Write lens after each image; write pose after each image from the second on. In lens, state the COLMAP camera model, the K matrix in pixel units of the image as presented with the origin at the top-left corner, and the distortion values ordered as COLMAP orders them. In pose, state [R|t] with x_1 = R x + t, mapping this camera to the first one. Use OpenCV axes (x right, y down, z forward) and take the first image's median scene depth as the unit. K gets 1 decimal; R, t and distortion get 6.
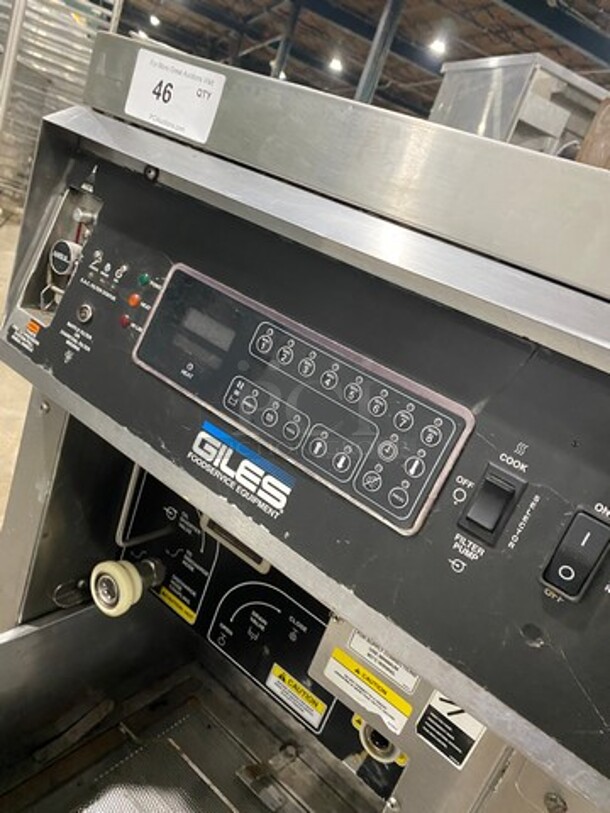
lens RADIAL K [[615.0, 0, 310.0], [0, 615.0, 410.6], [0, 0, 1]] dist [-0.002147, 0.017515]
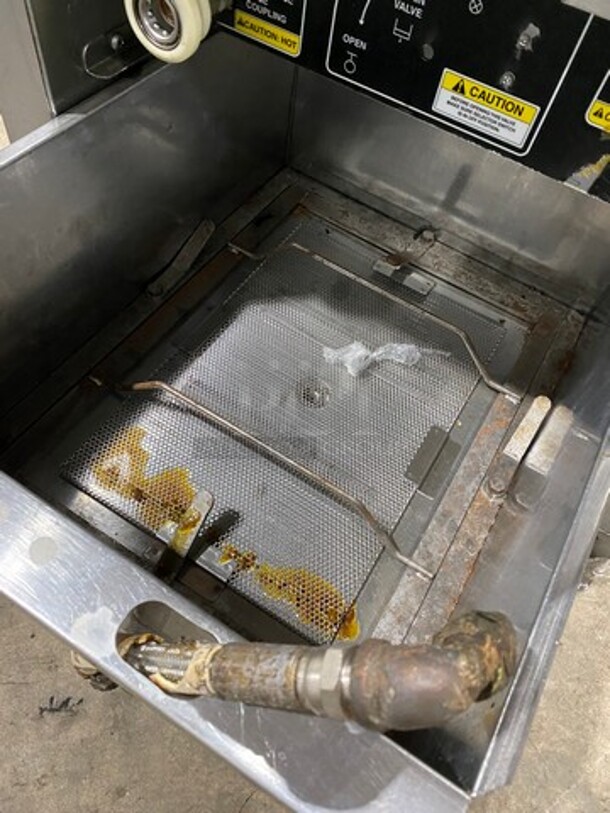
lens RADIAL K [[615.0, 0, 302.5], [0, 615.0, 407.0], [0, 0, 1]] dist [-0.002147, 0.017515]
pose [[0.972800, -0.179693, -0.146187, -0.160055], [0.231646, 0.756610, 0.611458, 0.233112], [0.000732, -0.628690, 0.777655, 0.257656]]
